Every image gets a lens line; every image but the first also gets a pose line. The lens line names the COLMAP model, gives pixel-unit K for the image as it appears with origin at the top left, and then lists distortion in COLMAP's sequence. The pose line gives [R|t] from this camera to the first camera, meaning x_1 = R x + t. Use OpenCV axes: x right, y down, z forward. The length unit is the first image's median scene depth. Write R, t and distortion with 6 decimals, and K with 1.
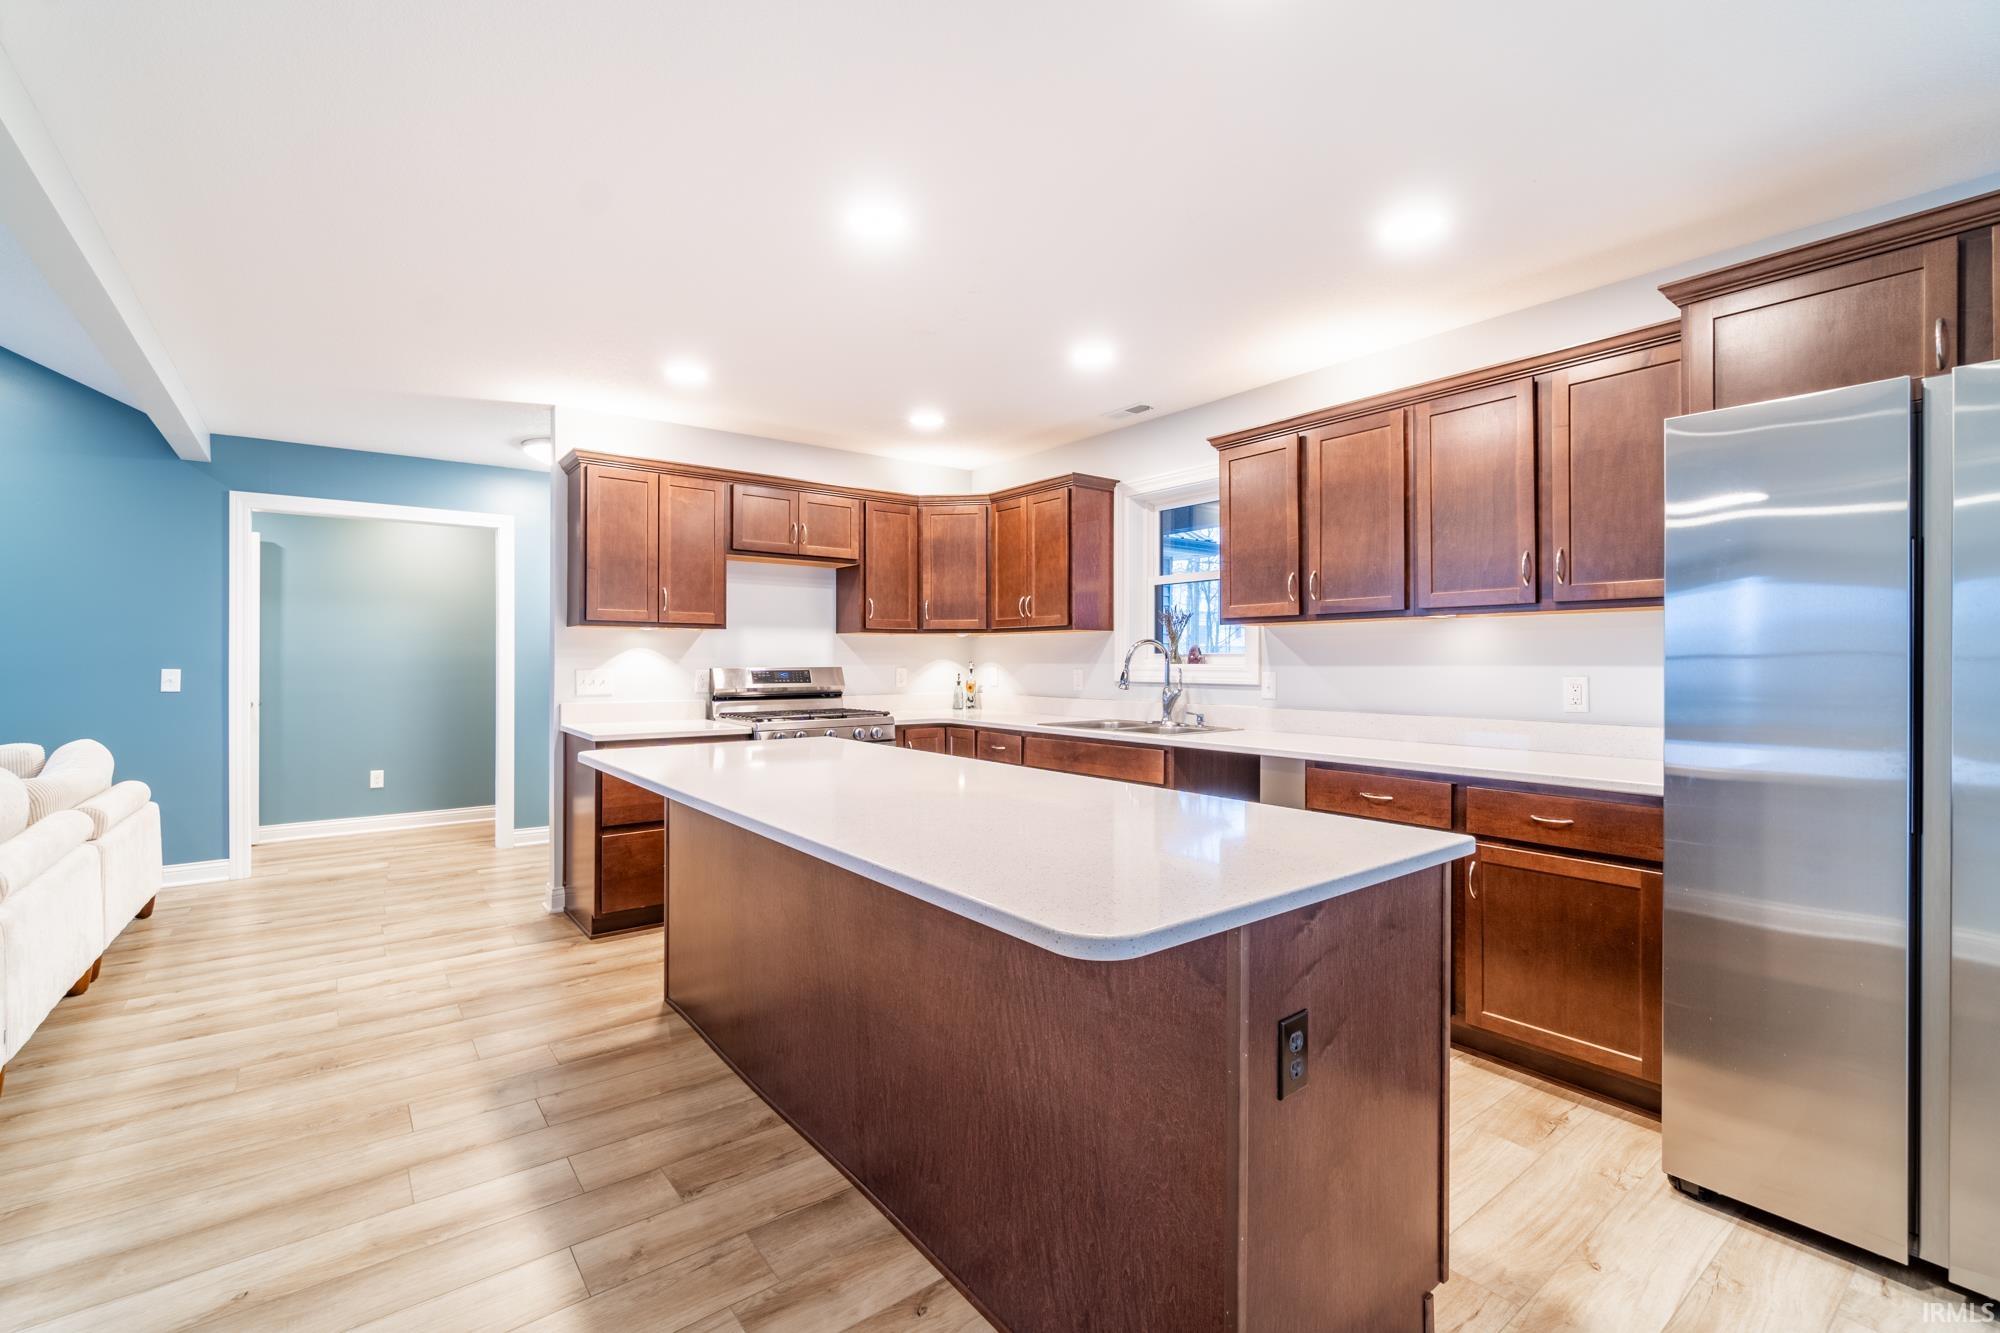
lens RADIAL K [[872.6, 0, 979.0], [0, 872.6, 662.2], [0, 0, 1]] dist [-0.000853, 0.000573]
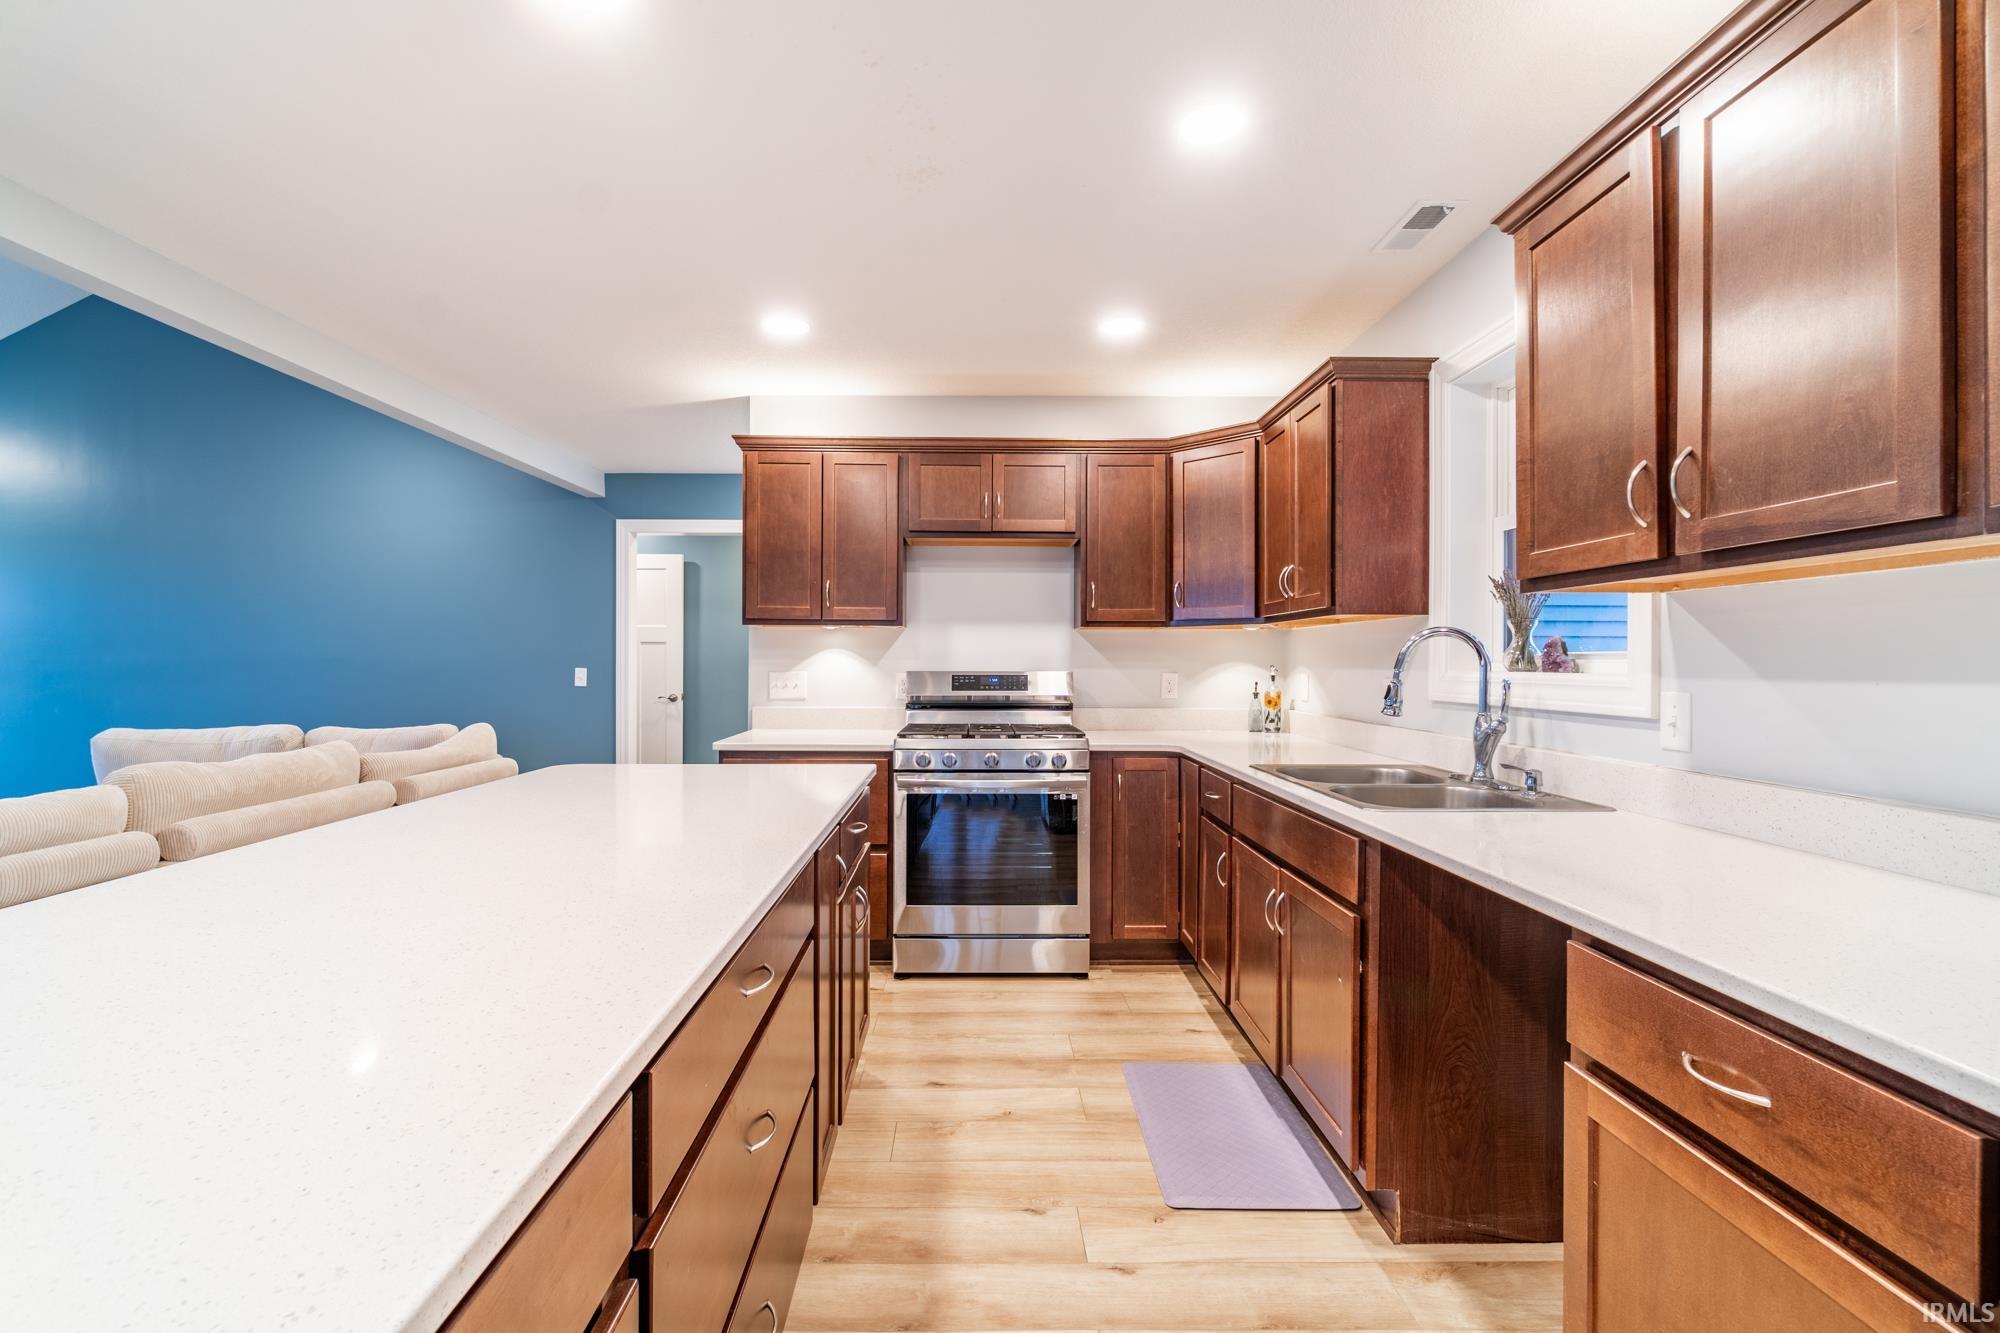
lens RADIAL K [[872.6, 0, 979.0], [0, 872.6, 662.2], [0, 0, 1]] dist [-0.000853, 0.000573]
pose [[0.804807, 0.003206, -0.593528, 0.285371], [-0.004871, 0.999987, -0.001203, -0.001718], [0.593517, 0.003859, 0.804812, 0.376900]]
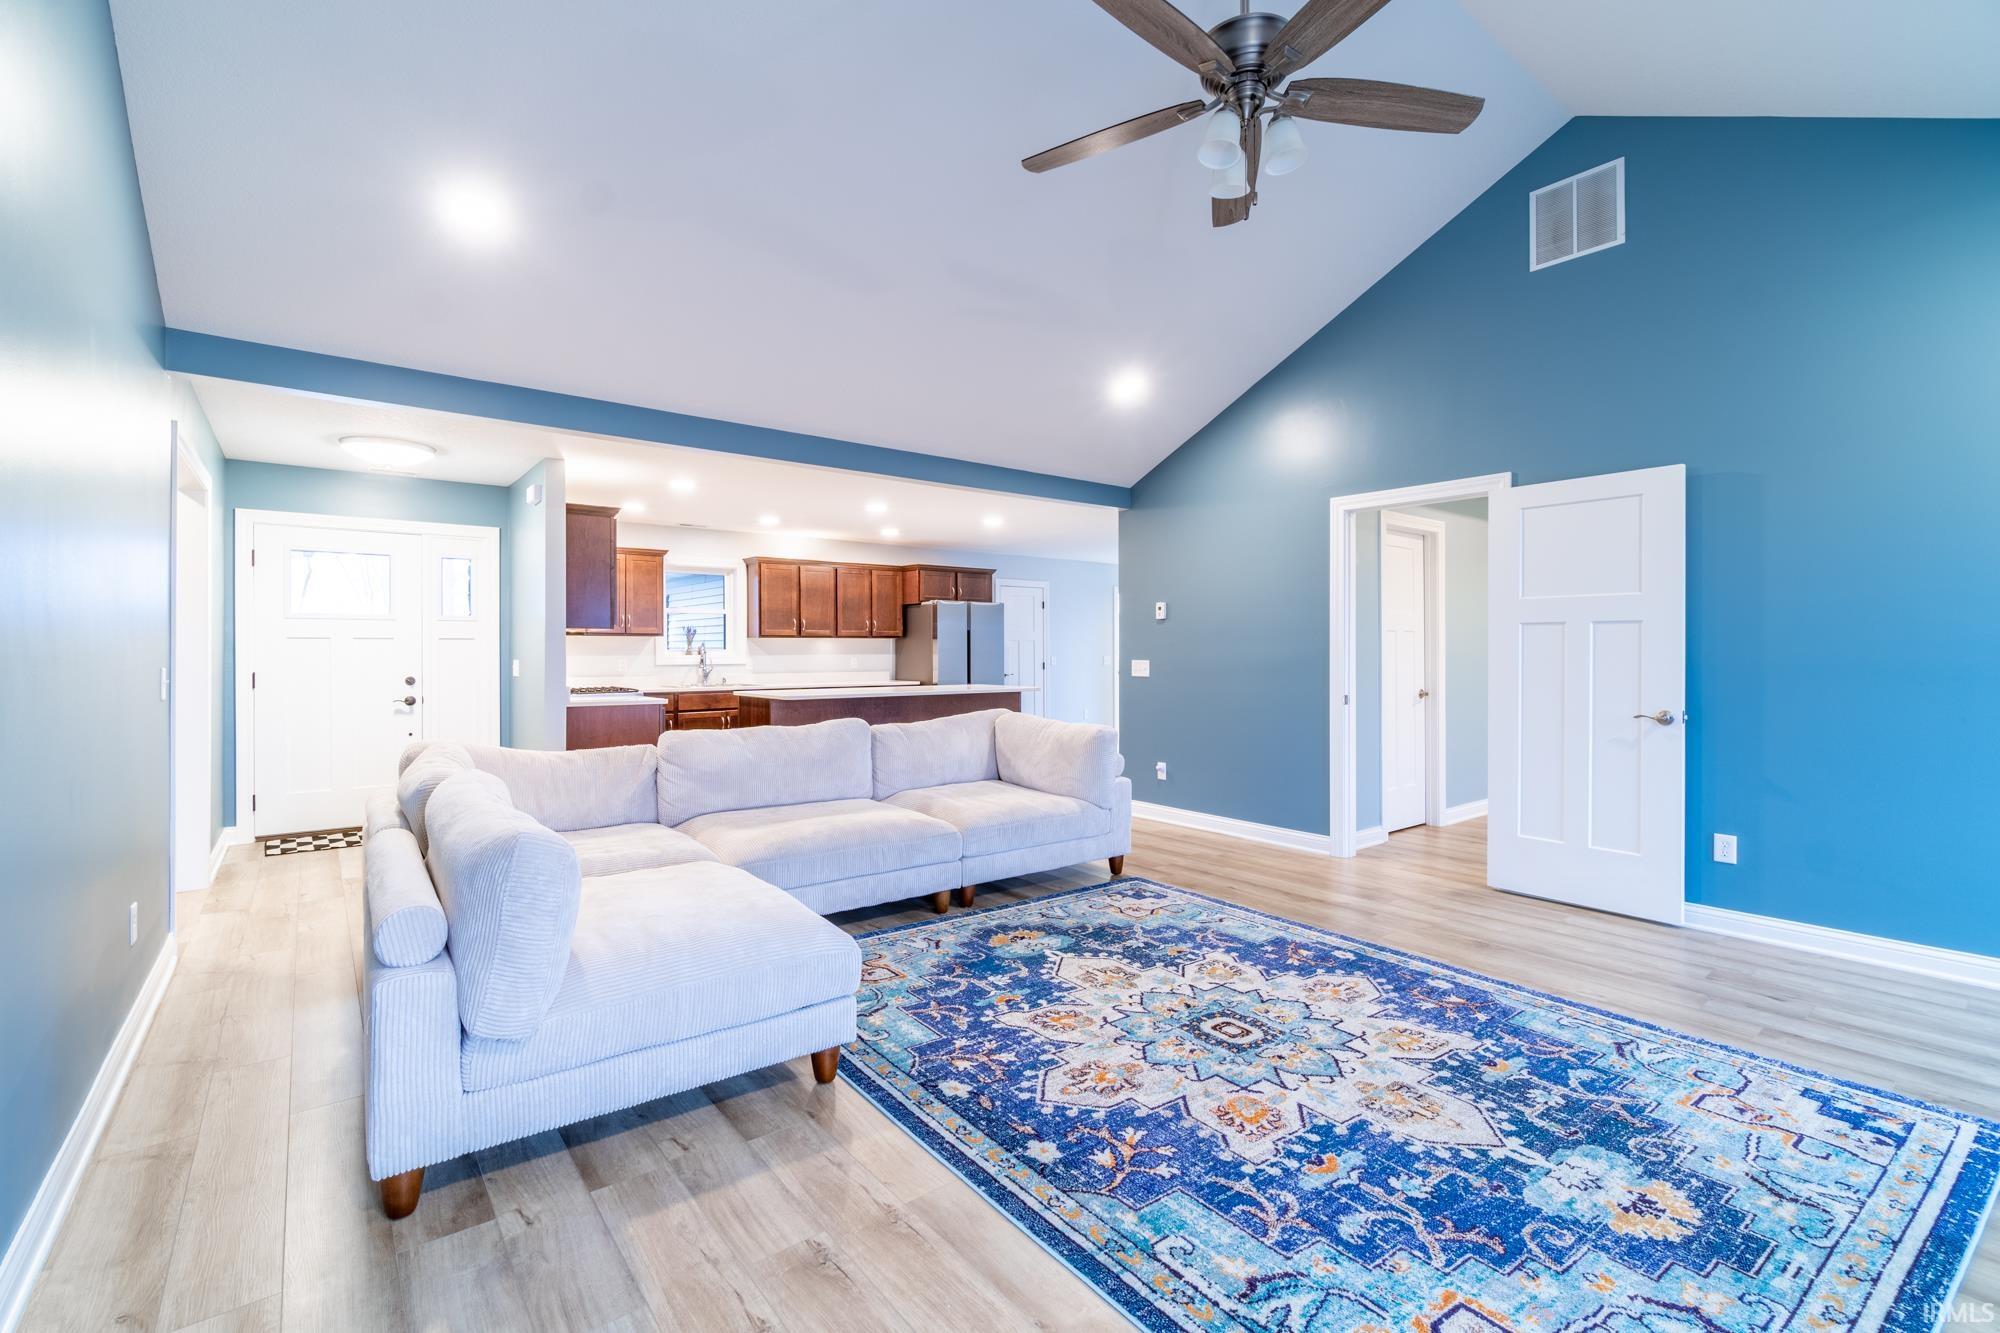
lens RADIAL K [[872.8, 0, 987.4], [0, 872.8, 656.2], [0, 0, 1]] dist [0.000498, 0.000871]
pose [[-0.017227, -0.004639, 0.999841, -1.802843], [0.004378, 0.999979, 0.004716, -0.002289], [-0.999842, 0.004459, -0.017207, 0.385130]]
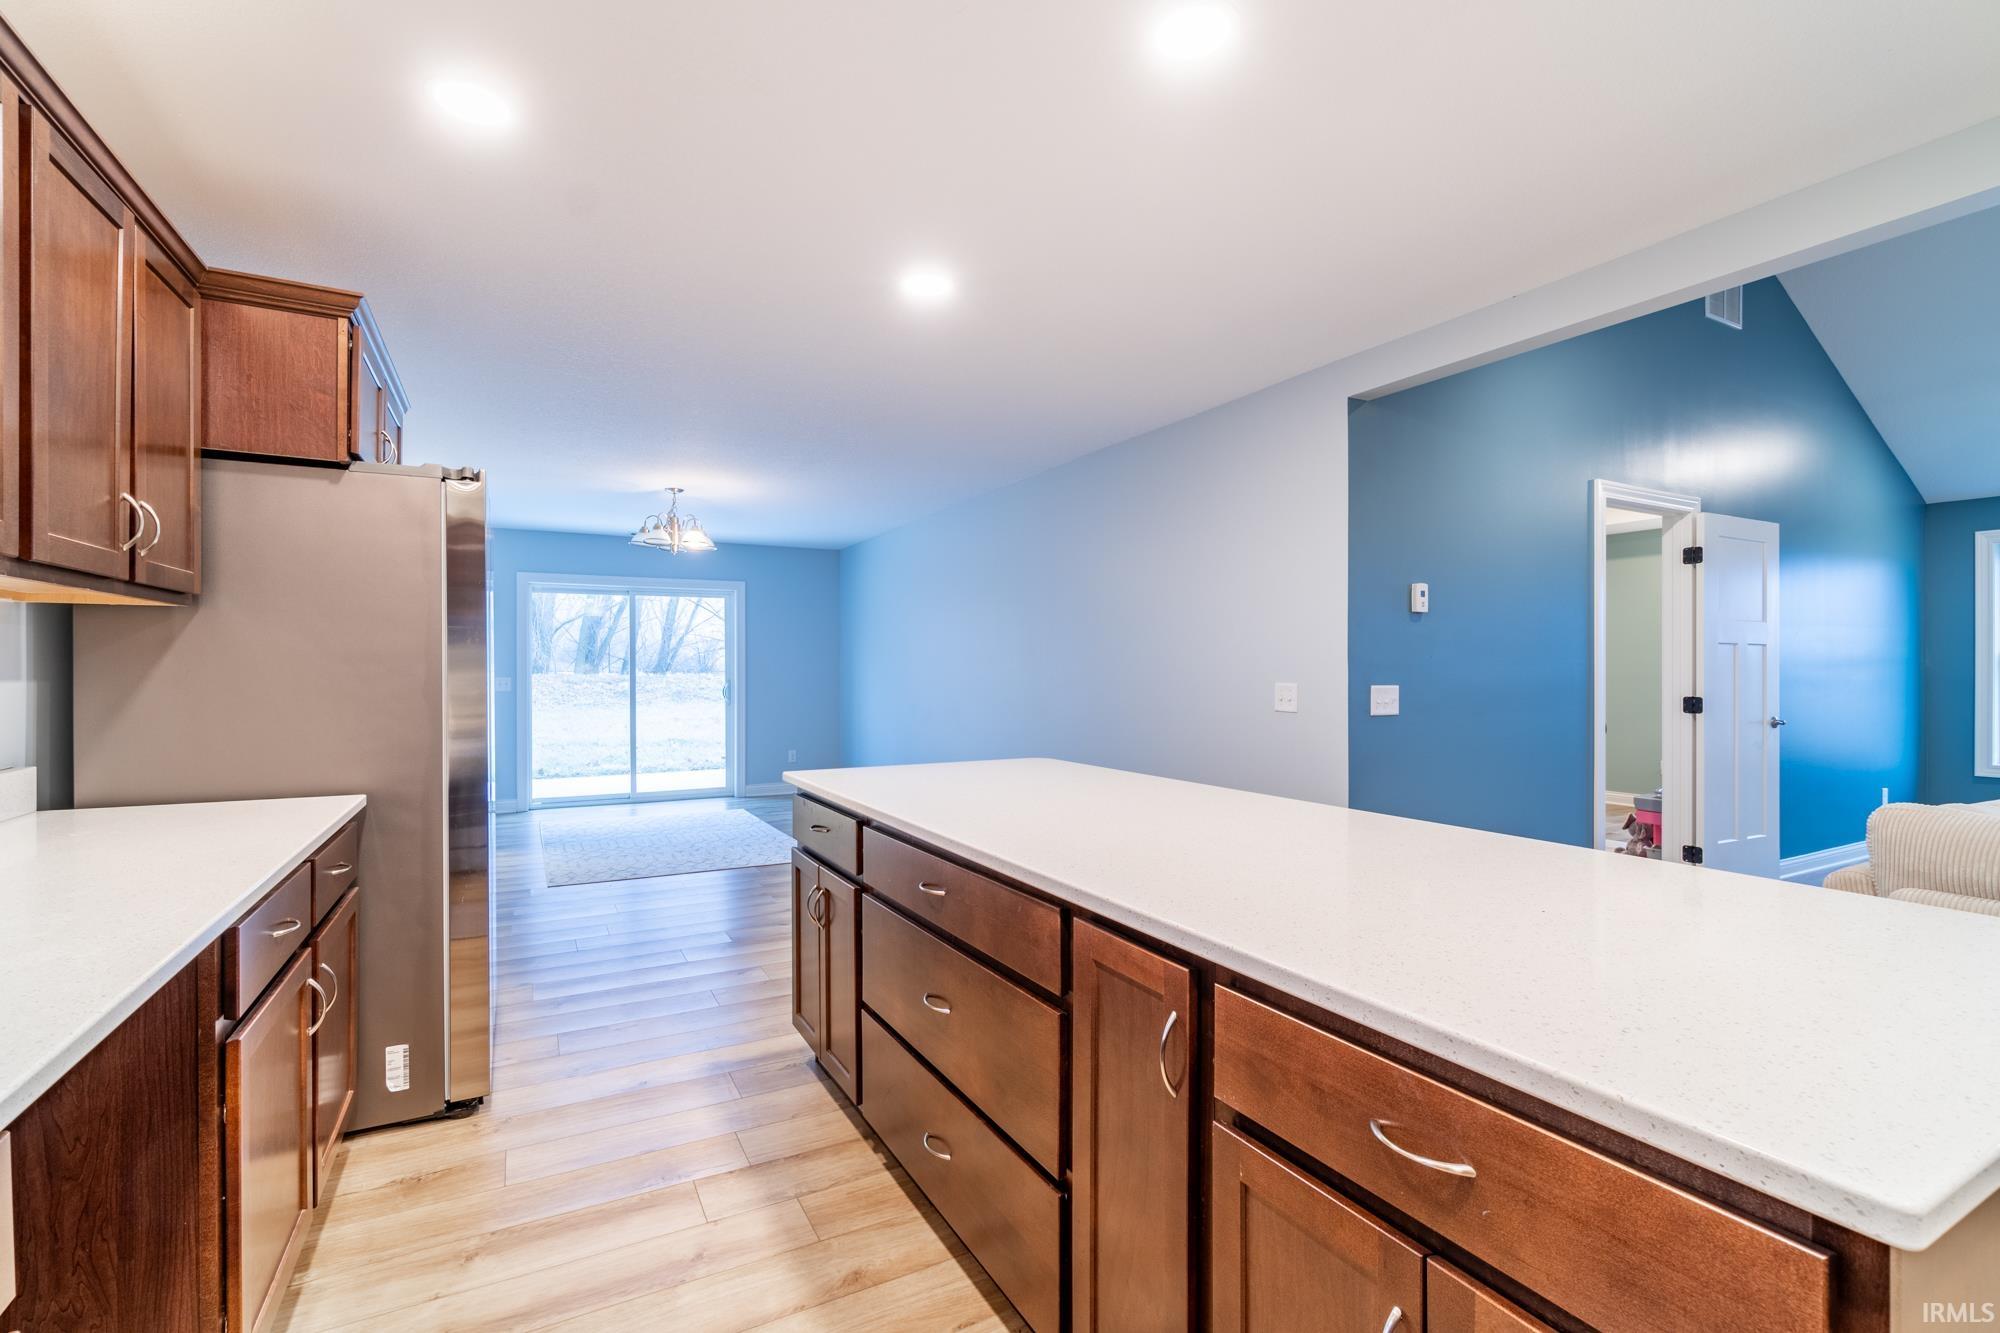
lens RADIAL K [[872.6, 0, 979.0], [0, 872.6, 662.2], [0, 0, 1]] dist [-0.000853, 0.000573]
pose [[-0.987946, 0.000308, 0.154801, -0.027142], [-0.000159, 0.999995, -0.003004, -0.005278], [-0.154802, -0.002993, -0.987941, 0.982252]]
